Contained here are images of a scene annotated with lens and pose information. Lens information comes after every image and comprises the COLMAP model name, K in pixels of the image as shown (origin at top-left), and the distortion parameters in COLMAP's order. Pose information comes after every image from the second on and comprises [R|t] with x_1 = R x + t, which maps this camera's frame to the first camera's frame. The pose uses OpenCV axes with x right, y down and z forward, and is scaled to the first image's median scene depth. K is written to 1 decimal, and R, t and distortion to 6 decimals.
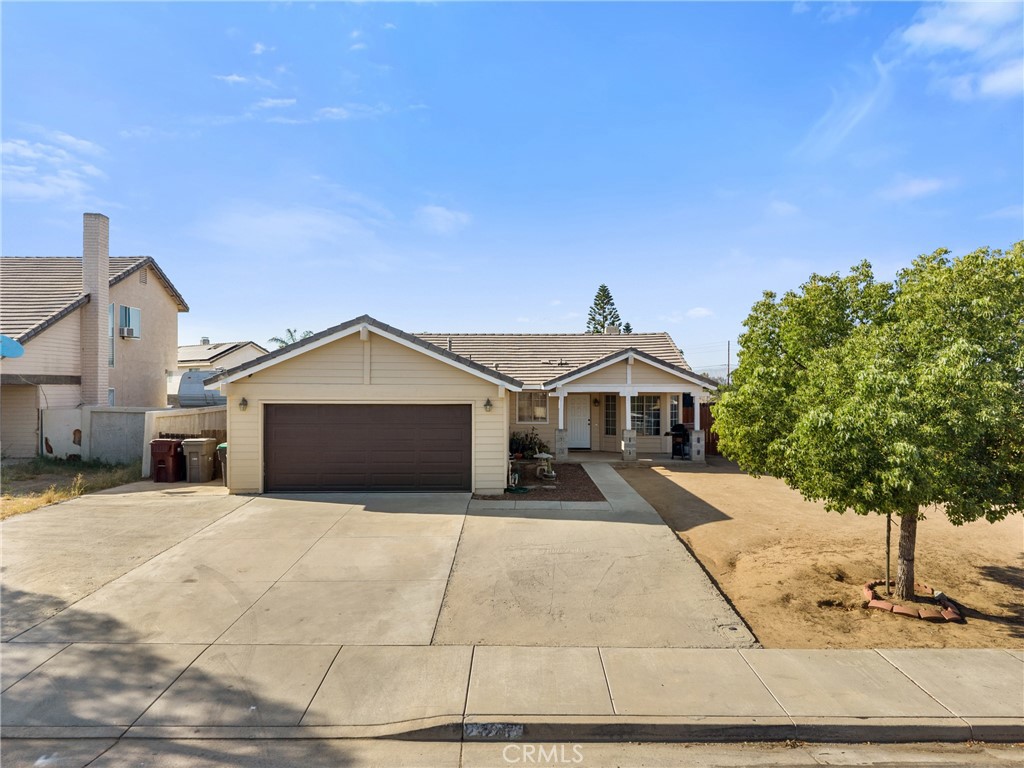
lens RADIAL K [[701.5, 0, 524.1], [0, 701.5, 379.4], [0, 0, 1]] dist [-0.002587, -0.001037]
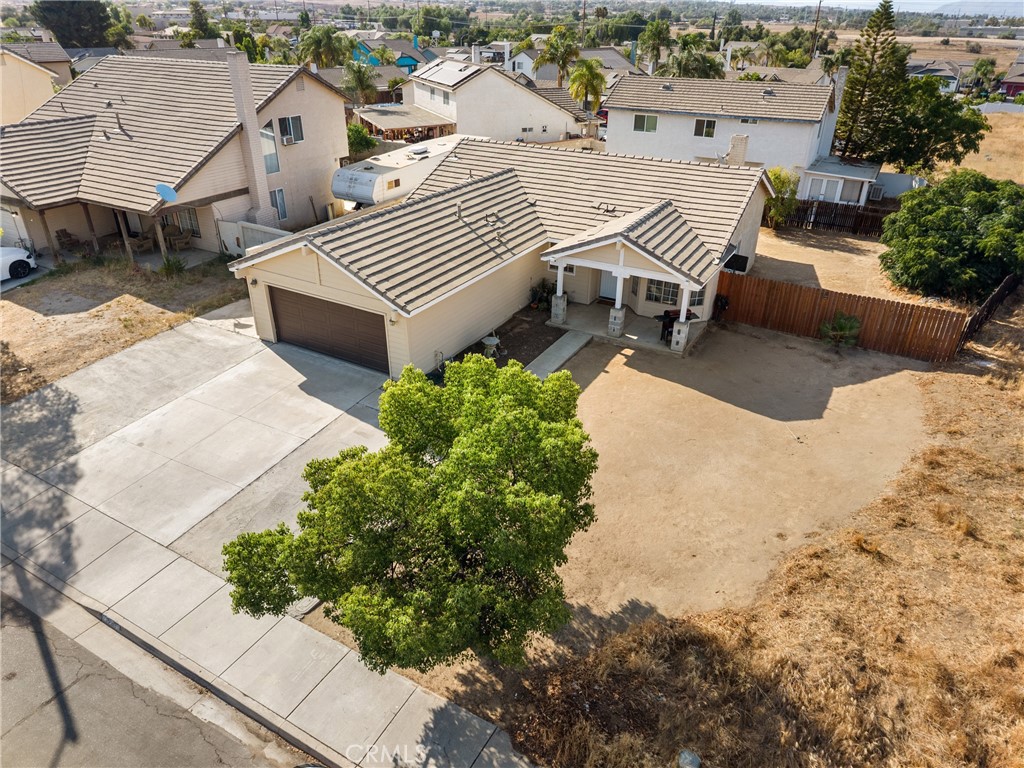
lens RADIAL K [[684.4, 0, 507.0], [0, 684.4, 385.0], [0, 0, 1]] dist [0.005332, -0.003642]
pose [[0.860905, 0.250334, -0.442917, 0.683335], [-0.005864, 0.875397, 0.483370, -0.446436], [0.508732, -0.413538, 0.755101, 0.141039]]
